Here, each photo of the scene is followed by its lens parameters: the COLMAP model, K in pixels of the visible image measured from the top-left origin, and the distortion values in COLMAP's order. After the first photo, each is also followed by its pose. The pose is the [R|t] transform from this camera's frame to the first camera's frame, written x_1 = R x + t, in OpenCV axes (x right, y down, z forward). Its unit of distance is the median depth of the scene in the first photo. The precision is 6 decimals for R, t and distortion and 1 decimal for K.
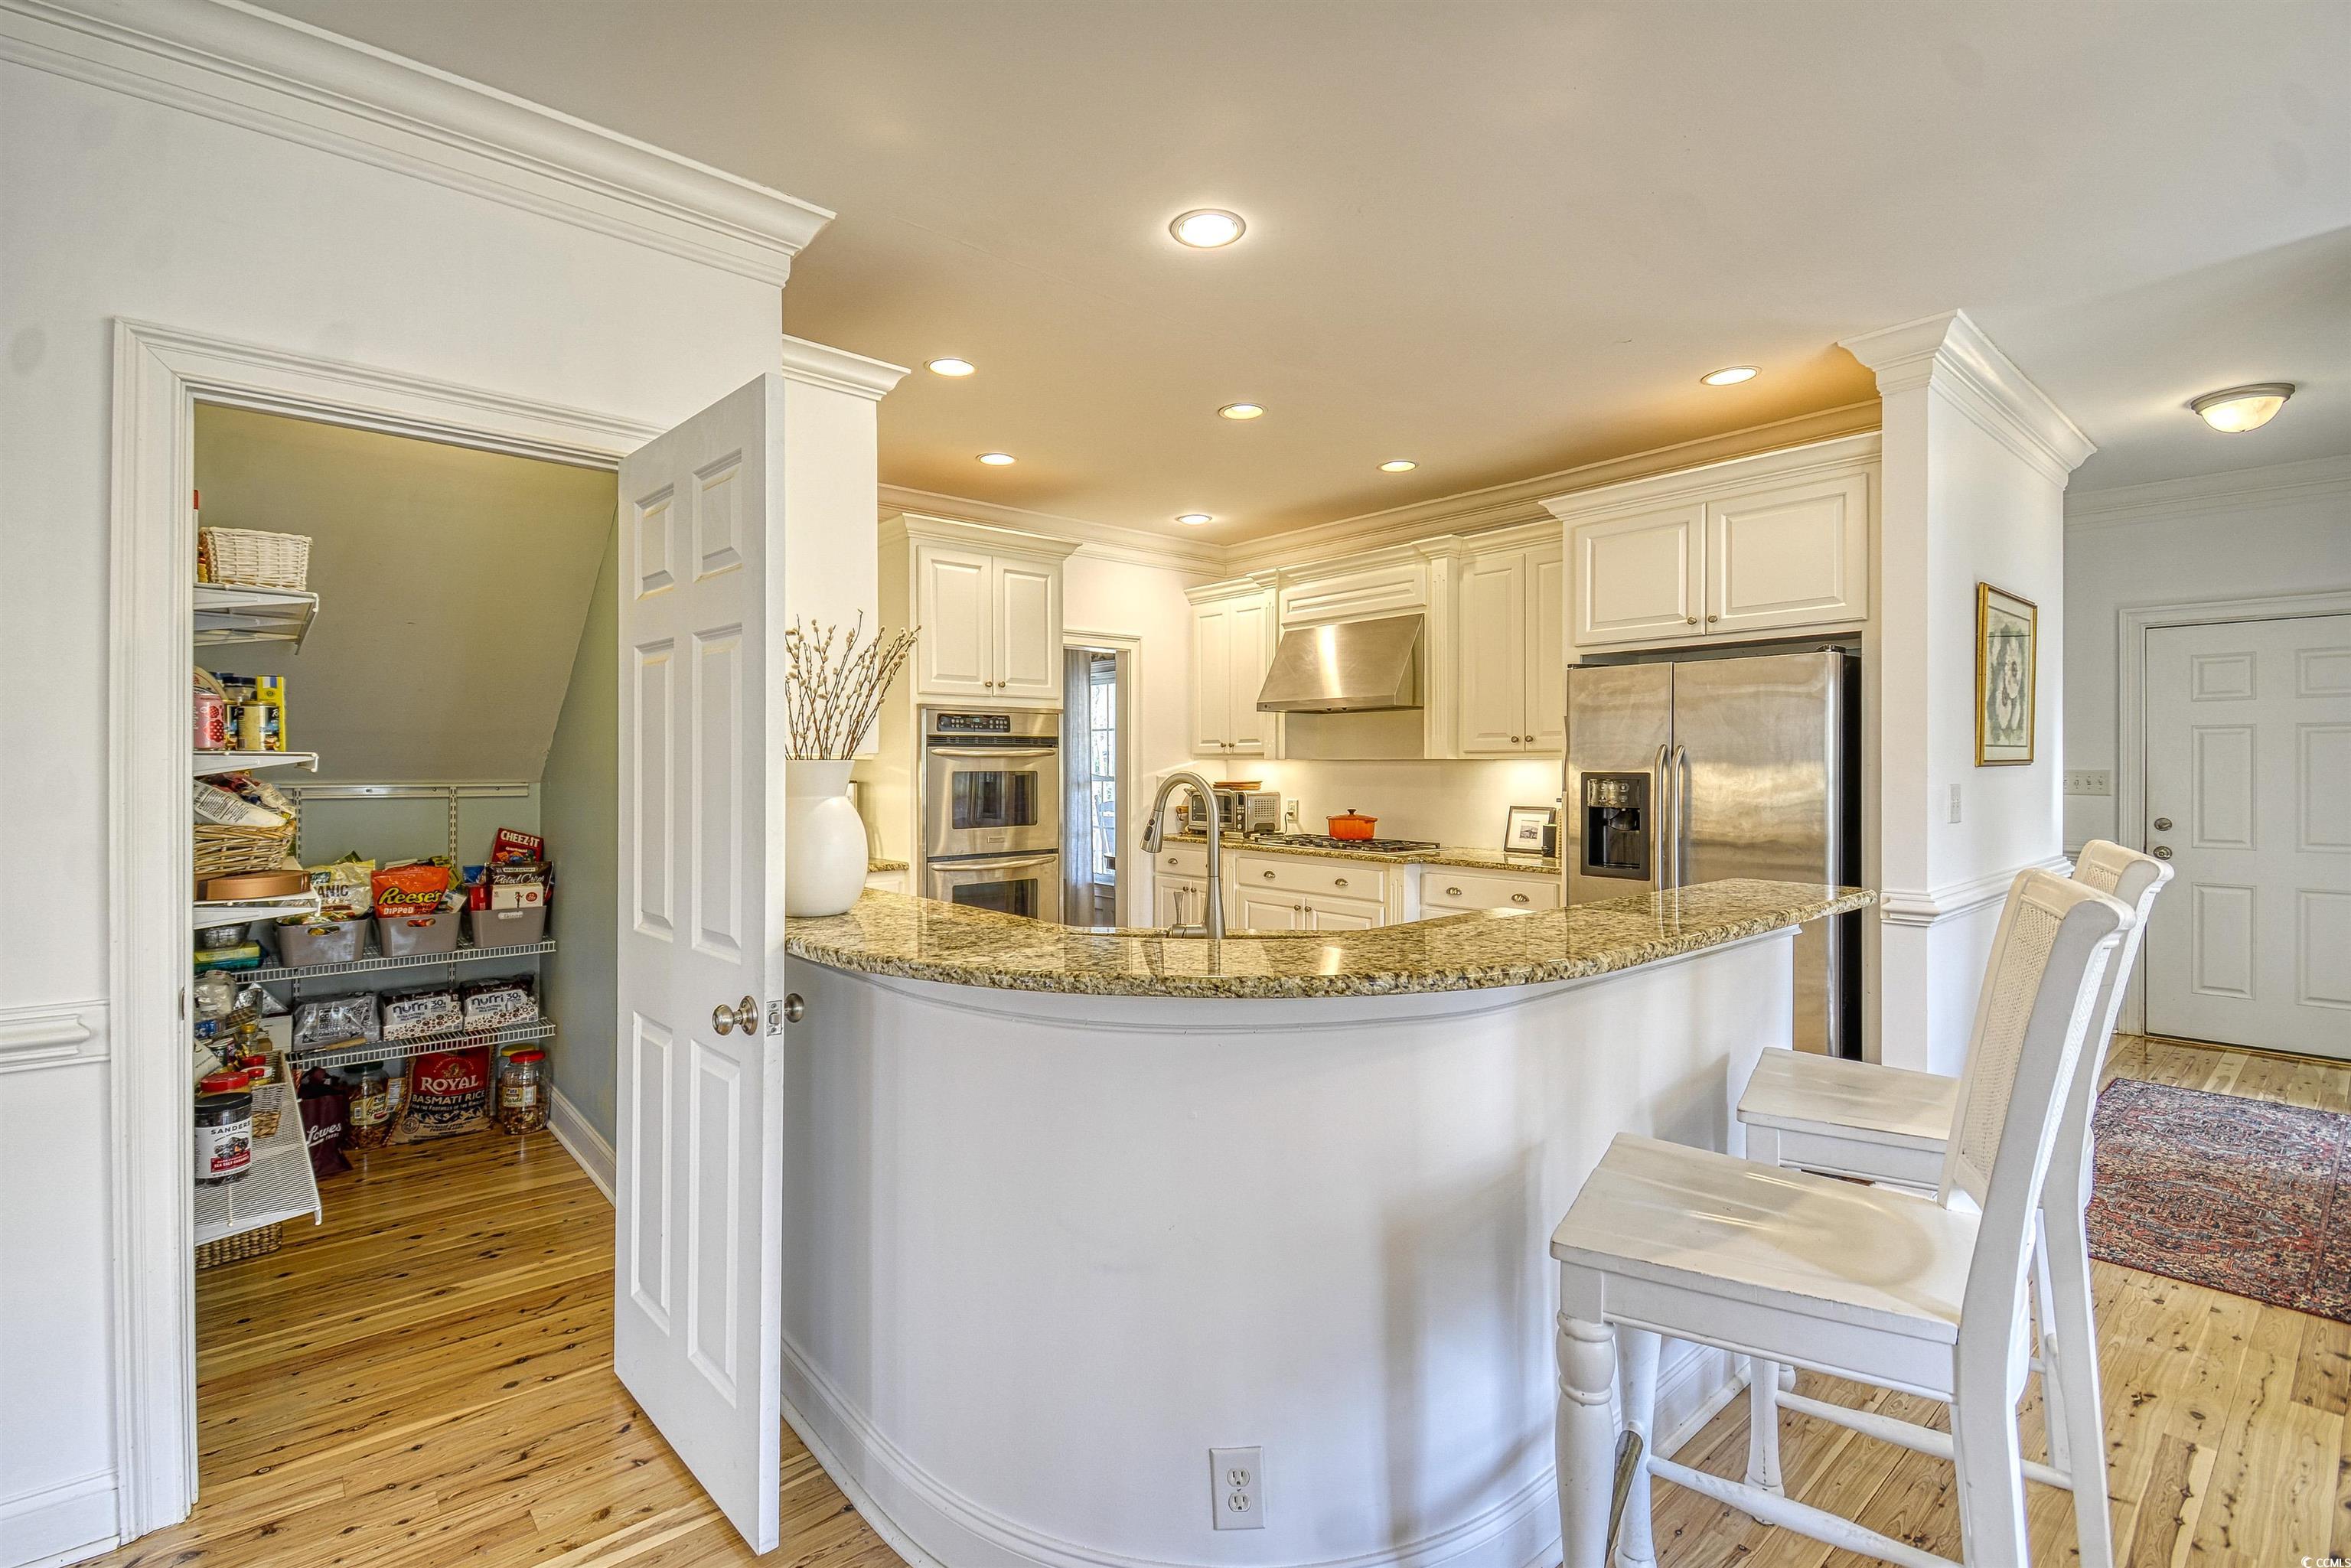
lens RADIAL K [[1041.2, 0, 1136.5], [0, 1041.2, 771.5], [0, 0, 1]] dist [0.017212, -0.029238]
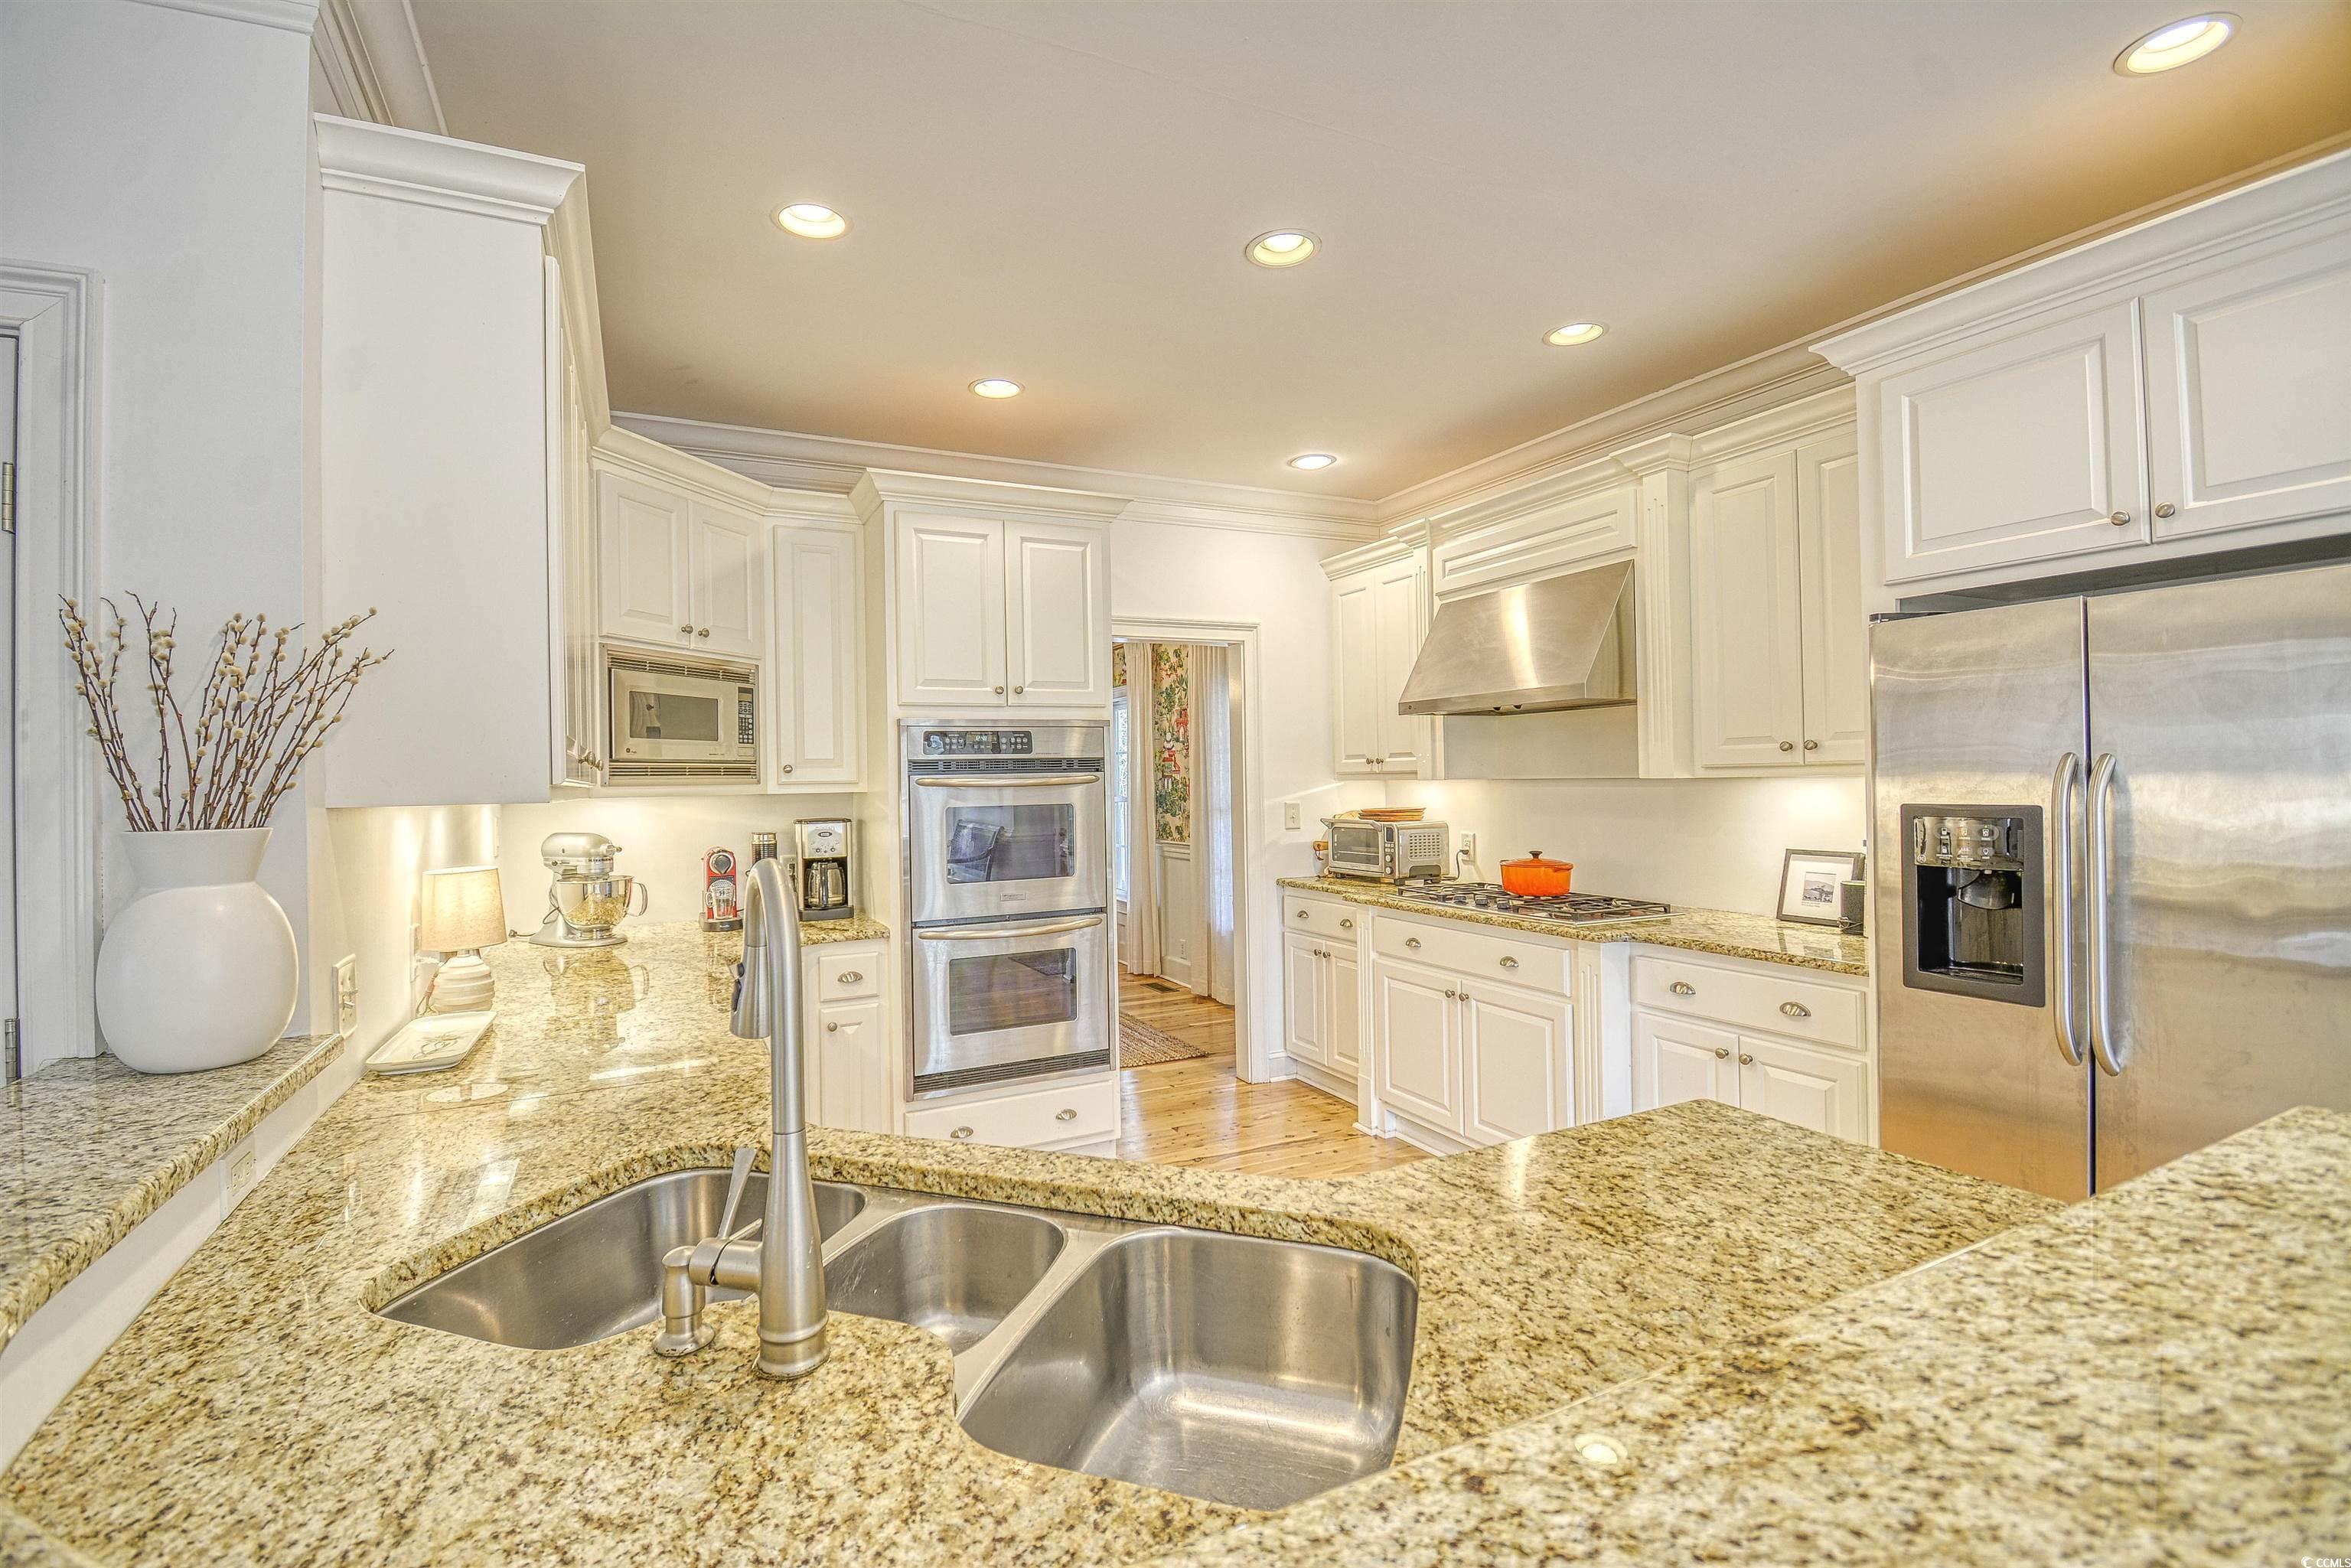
lens RADIAL K [[1041.2, 0, 1136.5], [0, 1041.2, 771.5], [0, 0, 1]] dist [0.017212, -0.029238]
pose [[0.968814, -0.018692, -0.247084, 0.135130], [0.015802, 0.999782, -0.013671, -0.012782], [0.247286, 0.009340, 0.968898, 0.287817]]
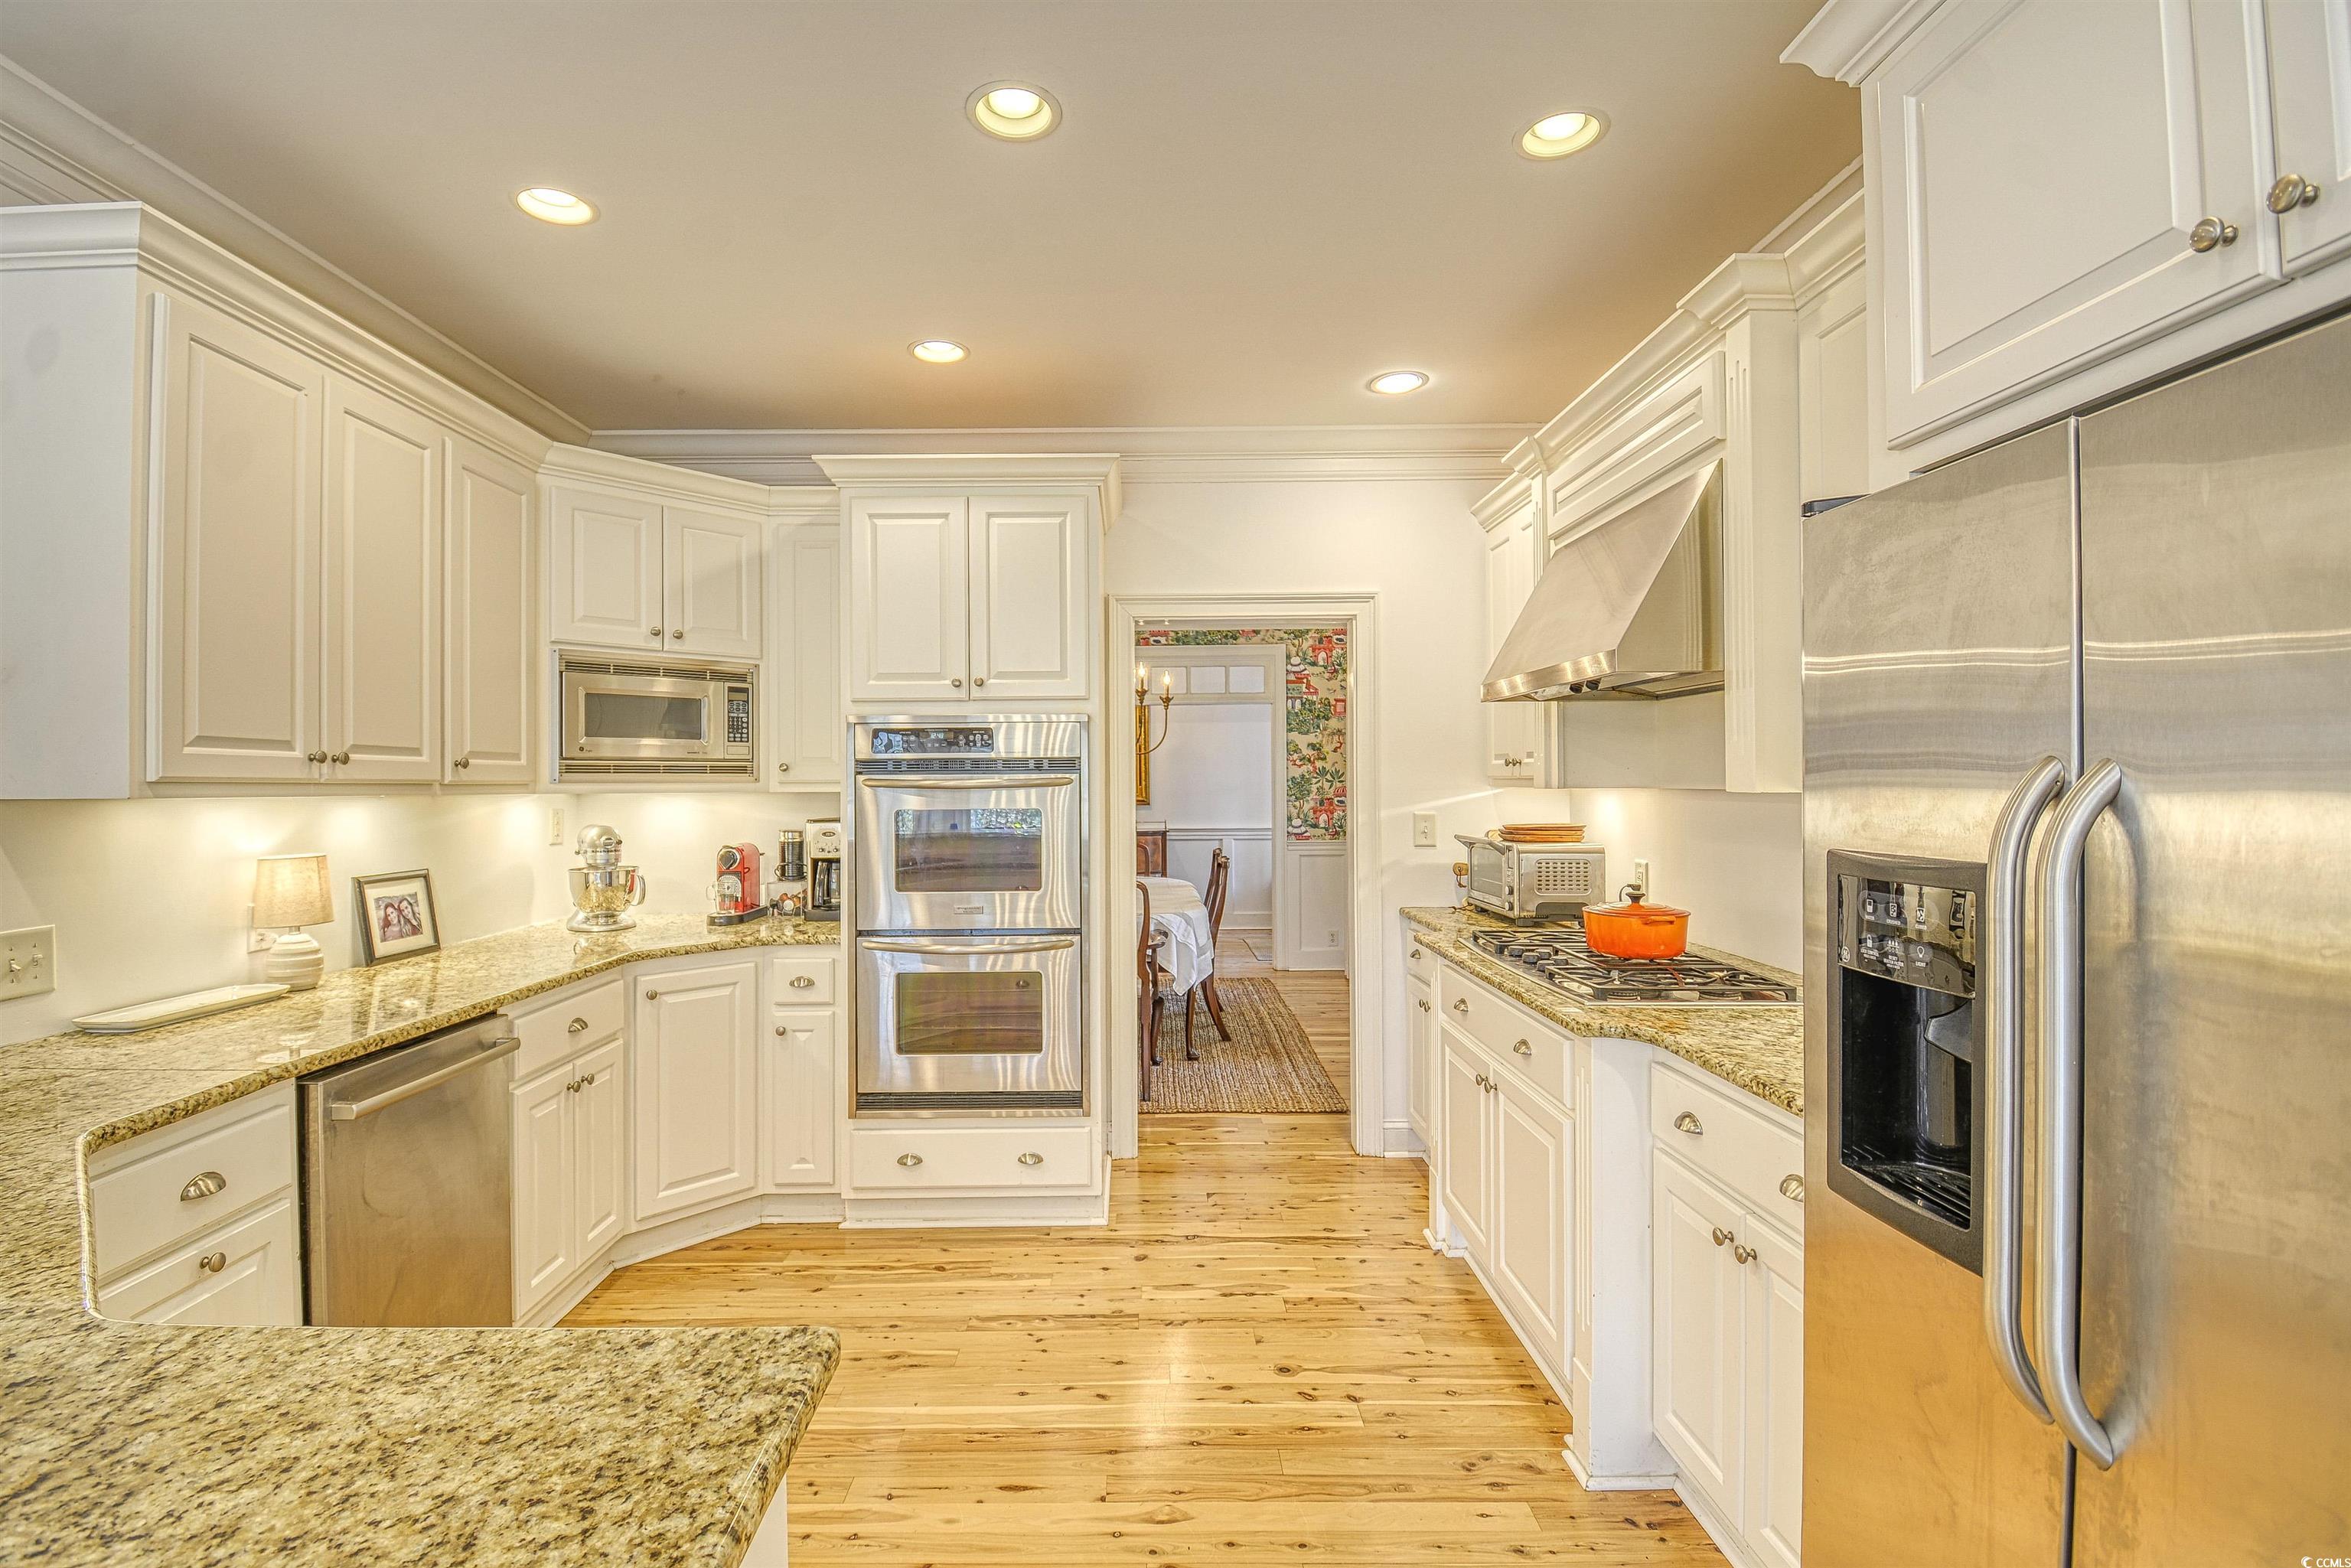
lens RADIAL K [[1070.3, 0, 1129.7], [0, 1070.3, 774.3], [0, 0, 1]] dist [0.009158, -0.018836]
pose [[0.769348, -0.007654, -0.638783, 0.384792], [0.000004, 0.999928, -0.011976, -0.014634], [0.638829, 0.009212, 0.769293, 0.515204]]
